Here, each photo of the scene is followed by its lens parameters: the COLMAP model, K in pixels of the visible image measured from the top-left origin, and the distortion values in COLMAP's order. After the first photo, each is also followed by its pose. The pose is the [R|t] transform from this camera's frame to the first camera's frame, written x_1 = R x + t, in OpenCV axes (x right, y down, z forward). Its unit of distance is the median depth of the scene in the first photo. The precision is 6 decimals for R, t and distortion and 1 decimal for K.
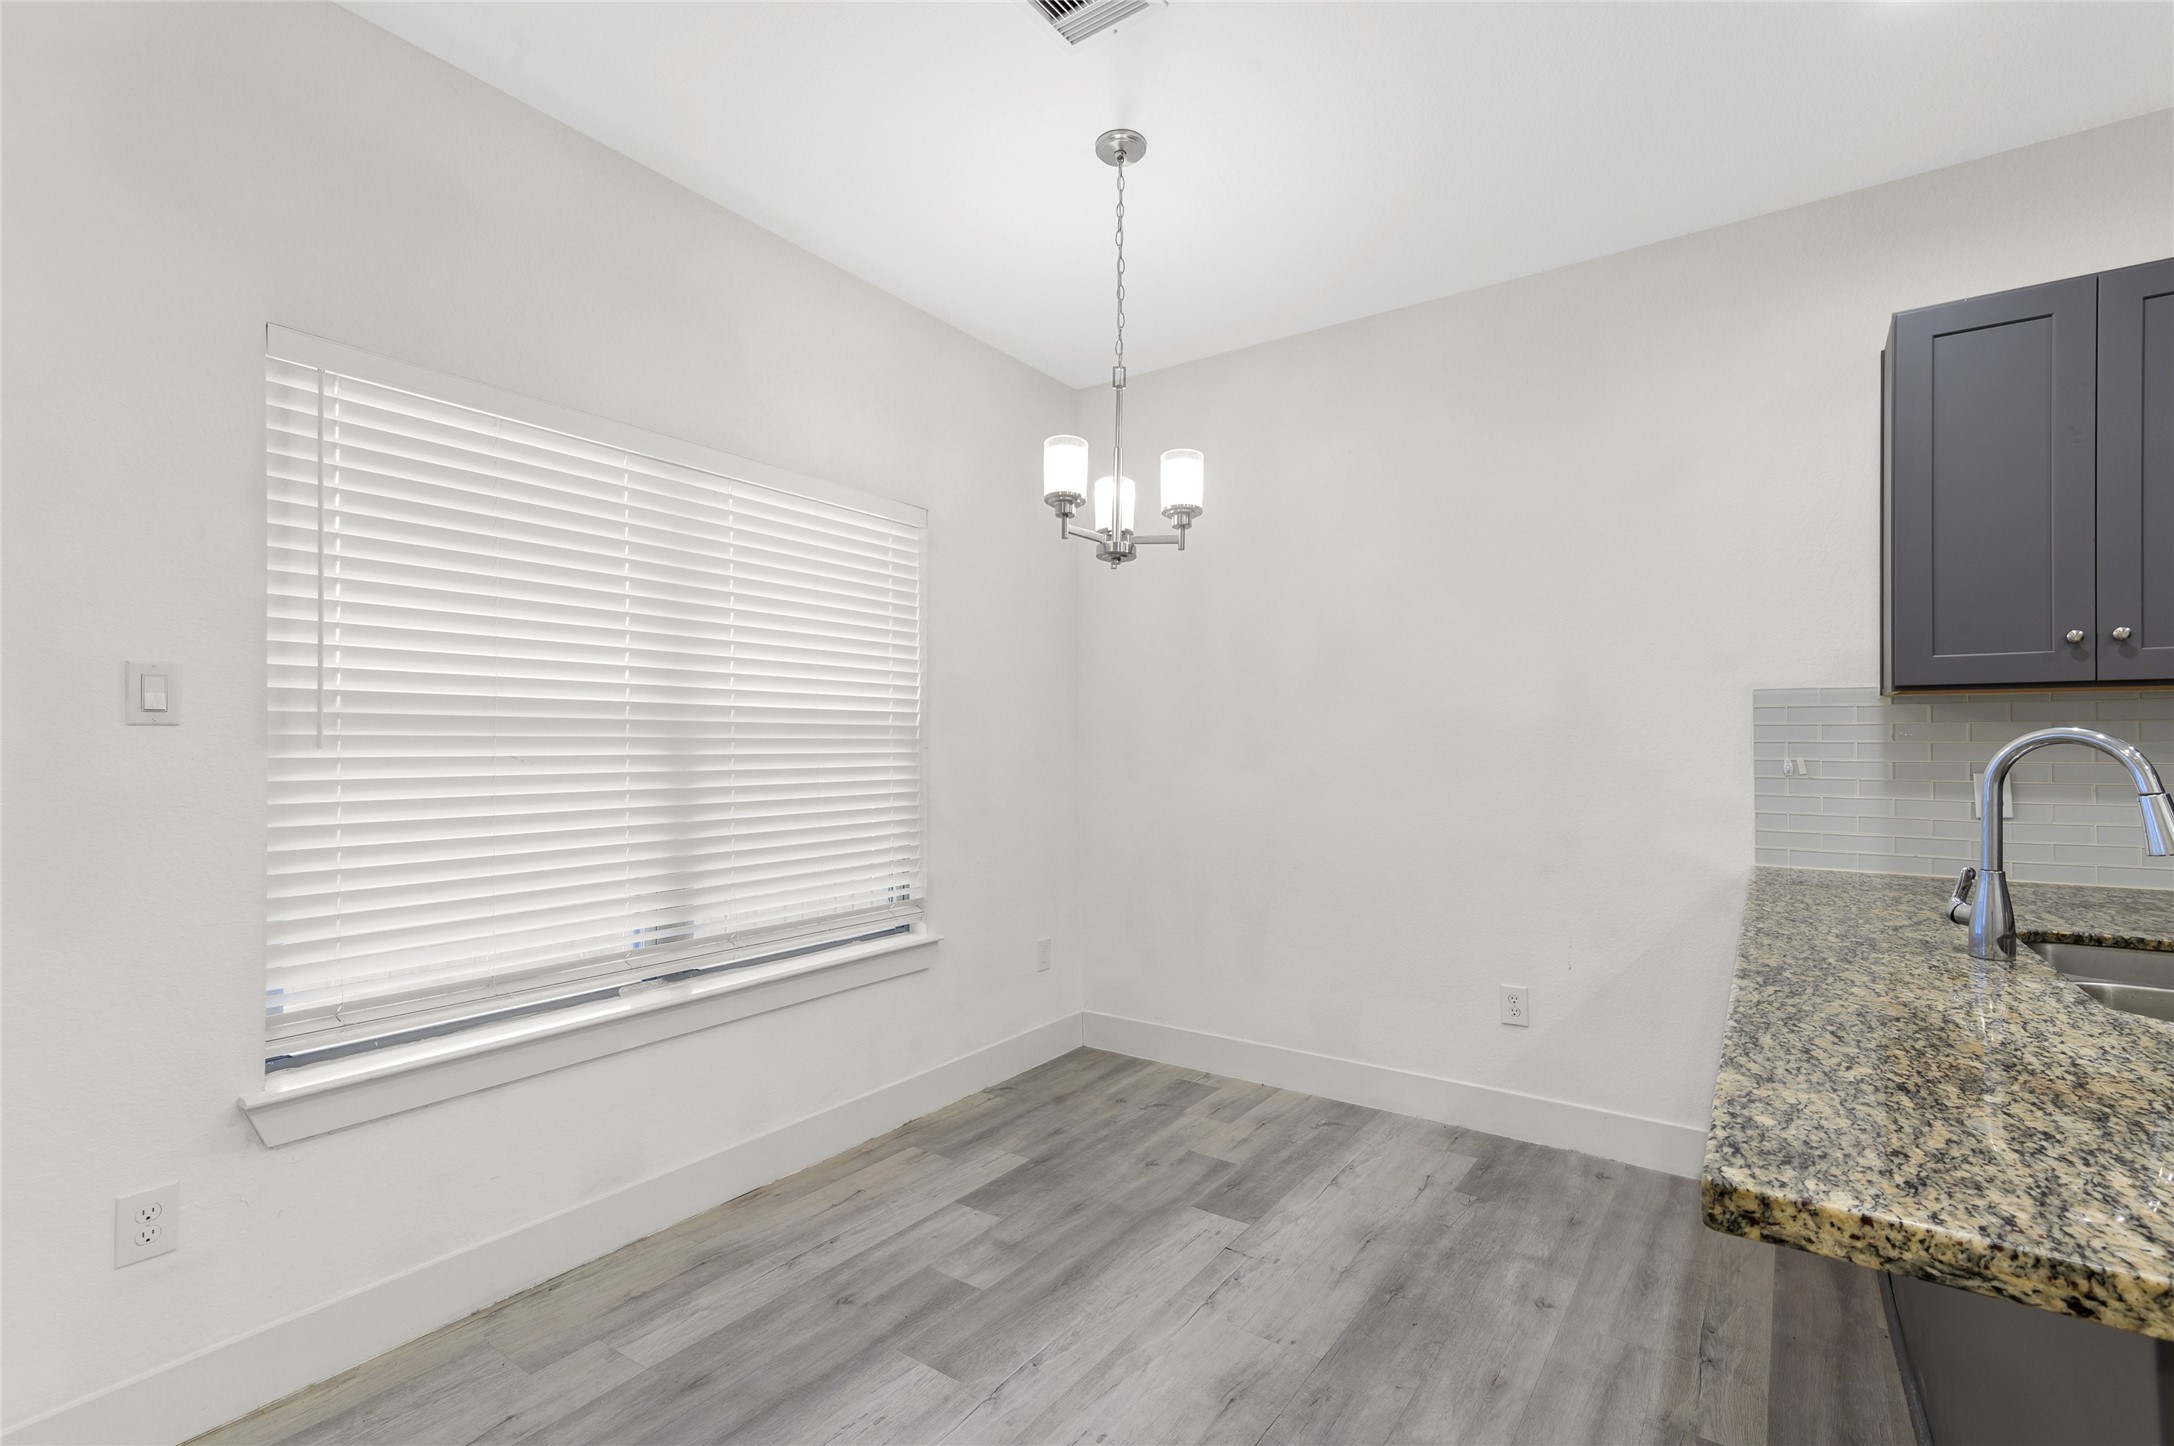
lens RADIAL K [[992.7, 0, 1082.1], [0, 992.7, 728.7], [0, 0, 1]] dist [0.035855, -0.008896]
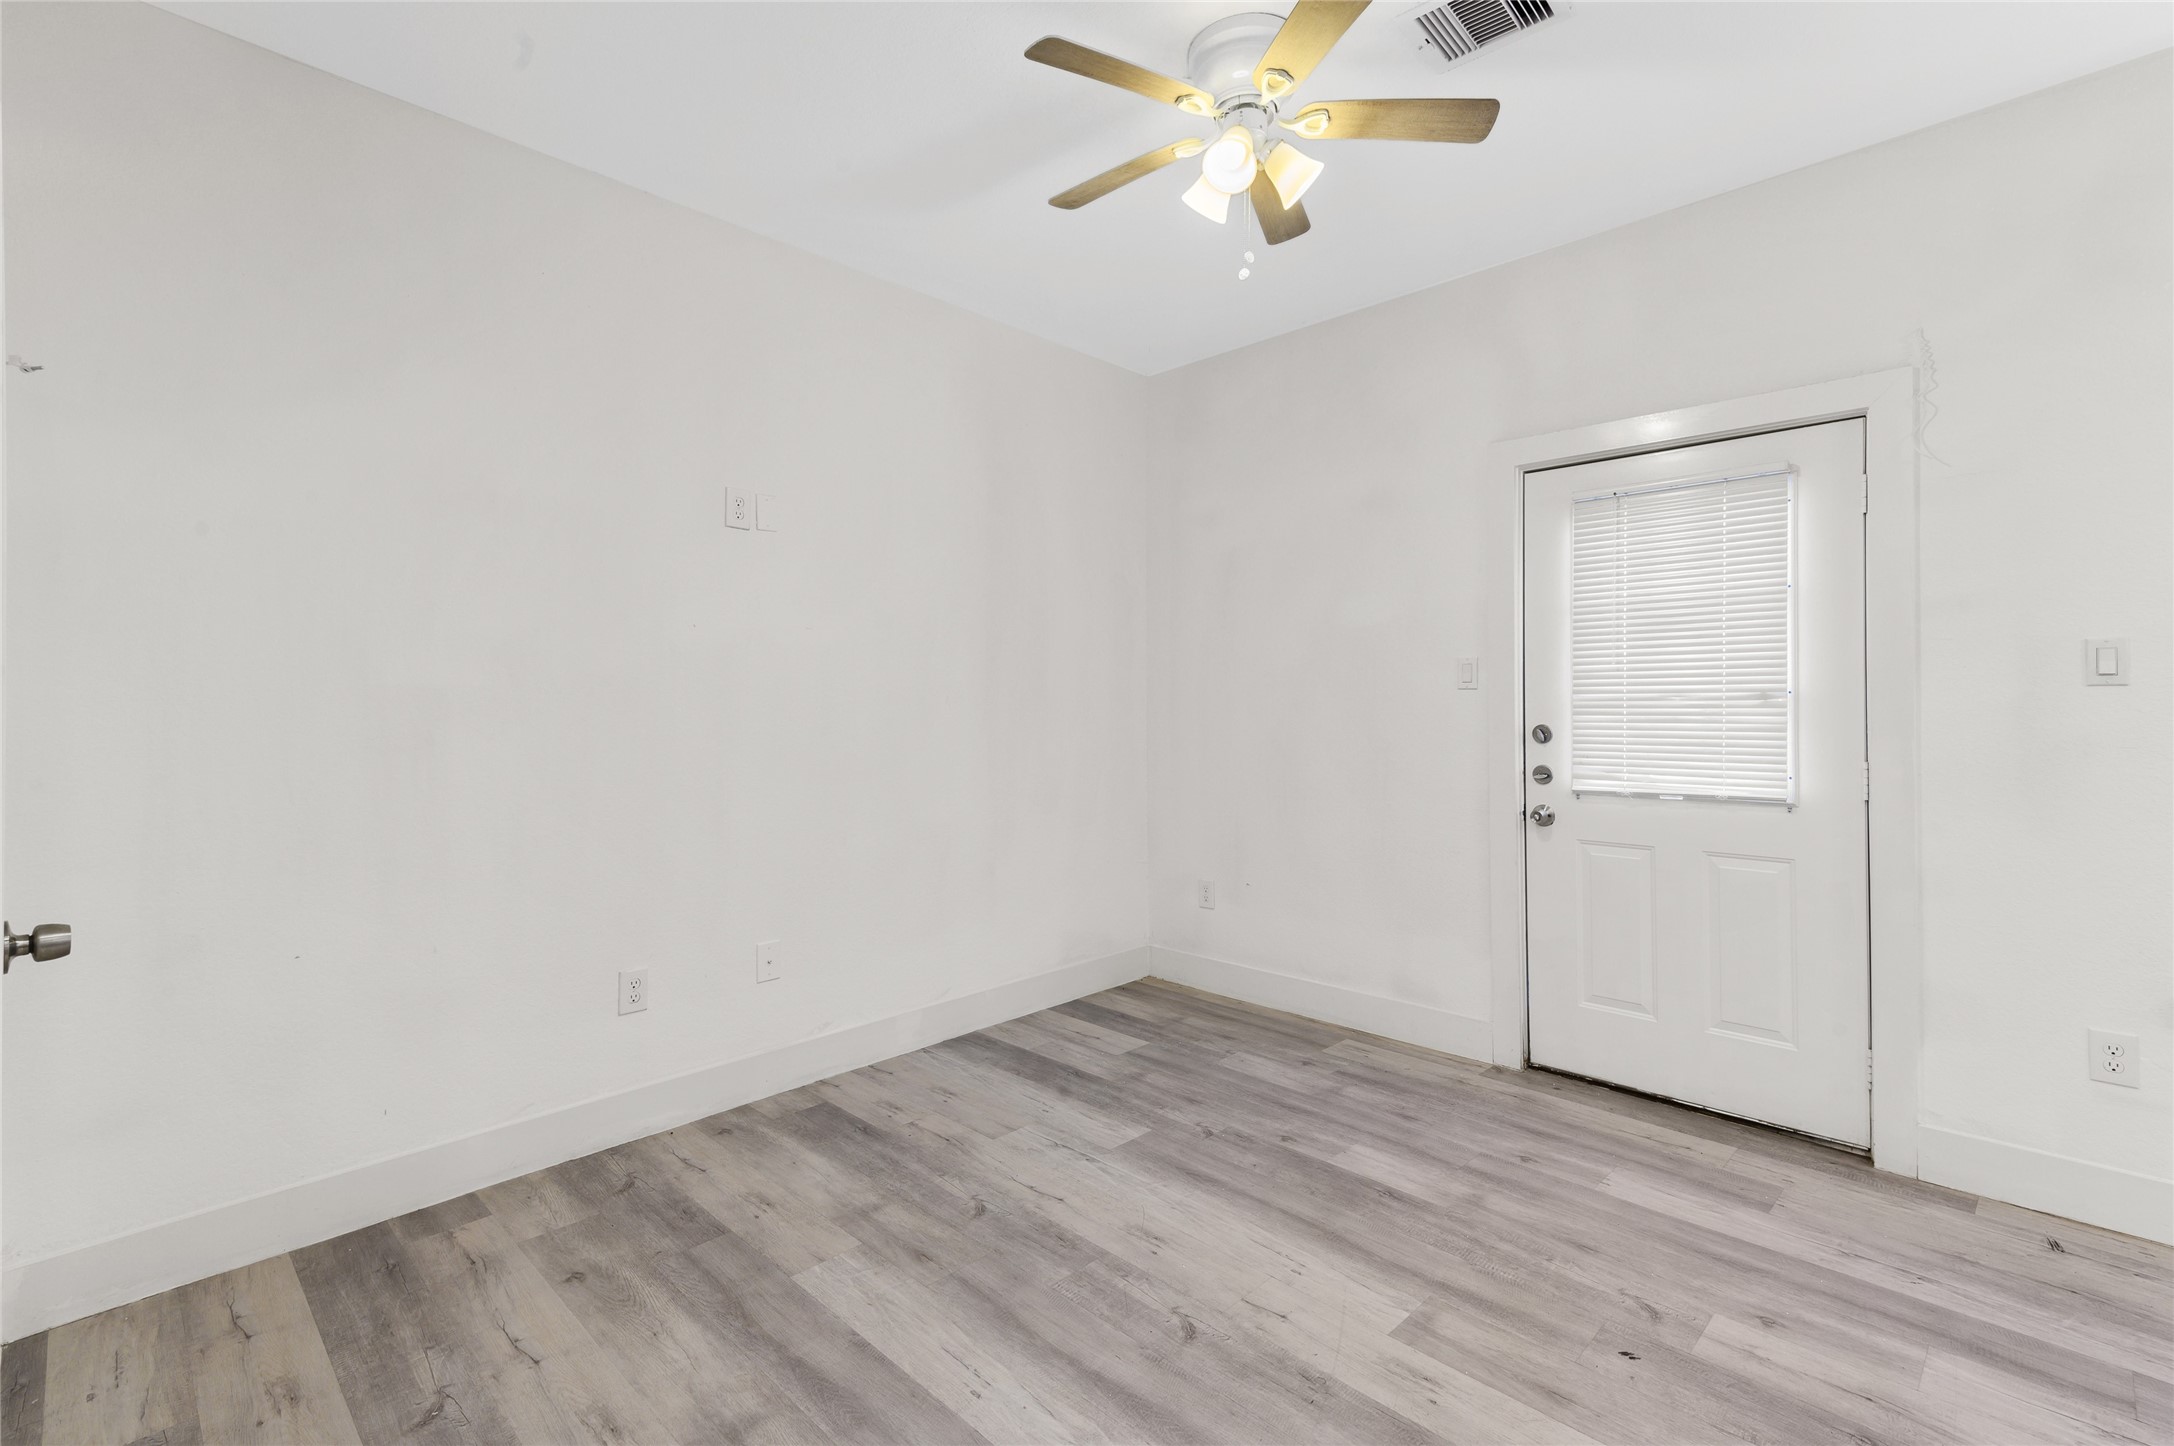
lens RADIAL K [[992.7, 0, 1094.5], [0, 992.7, 686.4], [0, 0, 1]] dist [0.035855, -0.008896]
pose [[-0.142318, -0.004804, -0.989809, 0.467287], [0.010454, 0.999925, -0.006356, -0.005965], [0.989766, -0.011253, -0.142257, -0.098470]]
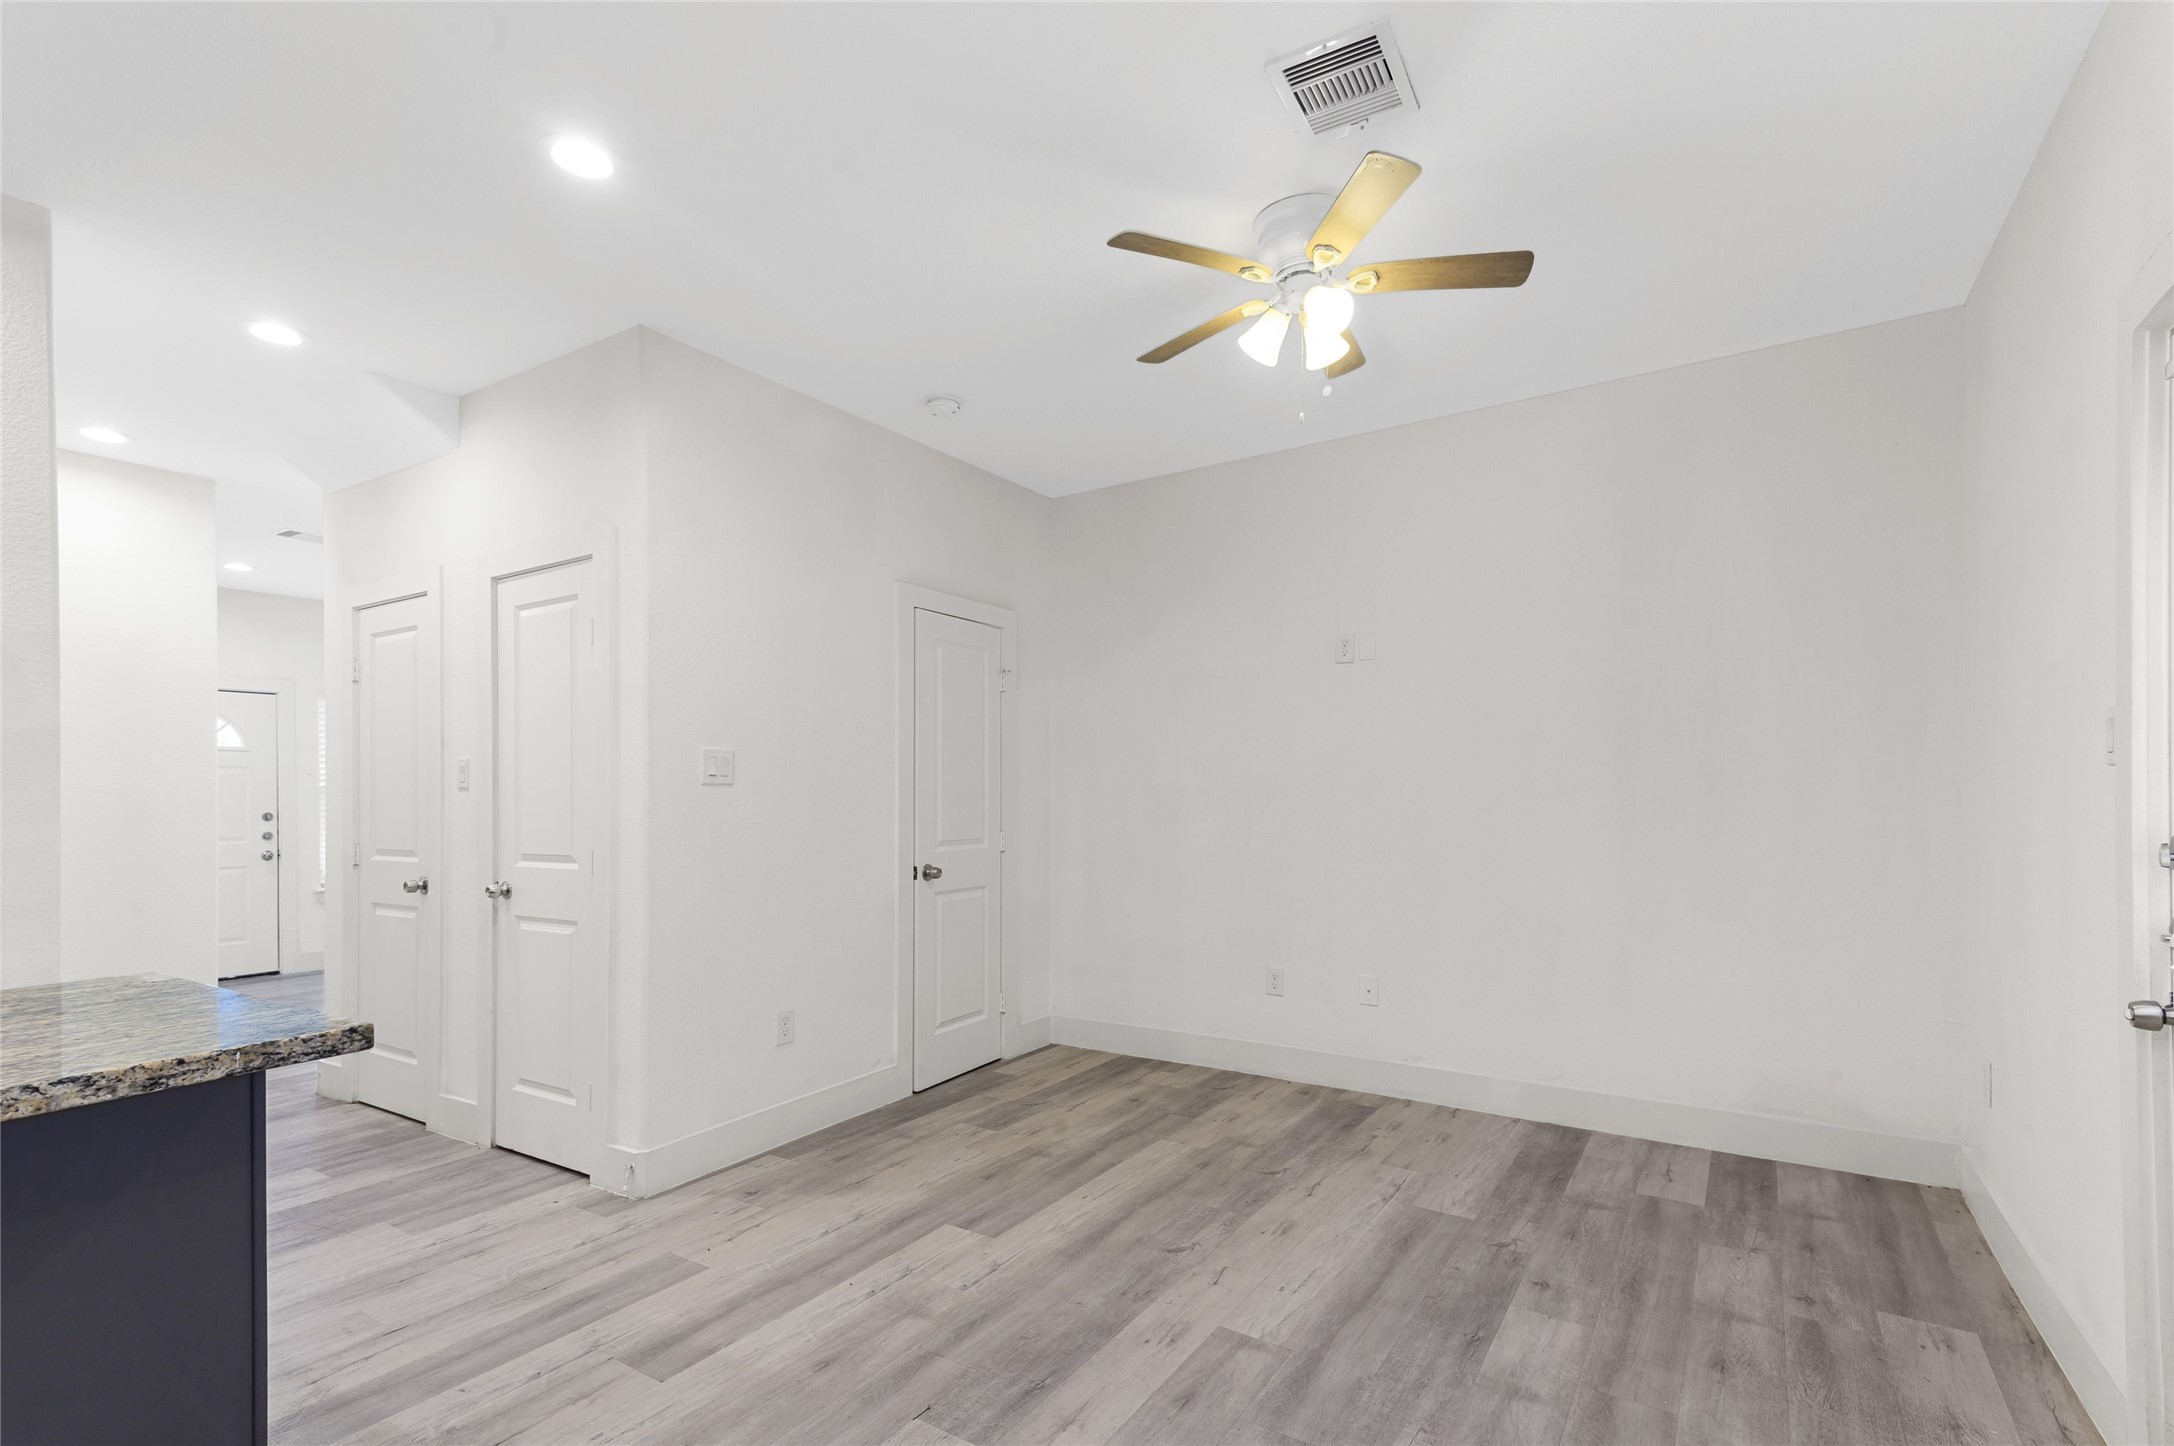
lens RADIAL K [[992.7, 0, 1088.0], [0, 992.7, 820.9], [0, 0, 1]] dist [0.035855, -0.008896]
pose [[-0.998792, 0.012411, -0.047550, -0.239146], [0.011637, 0.999796, 0.016523, 0.017177], [0.047745, 0.015950, -0.998732, 0.999016]]
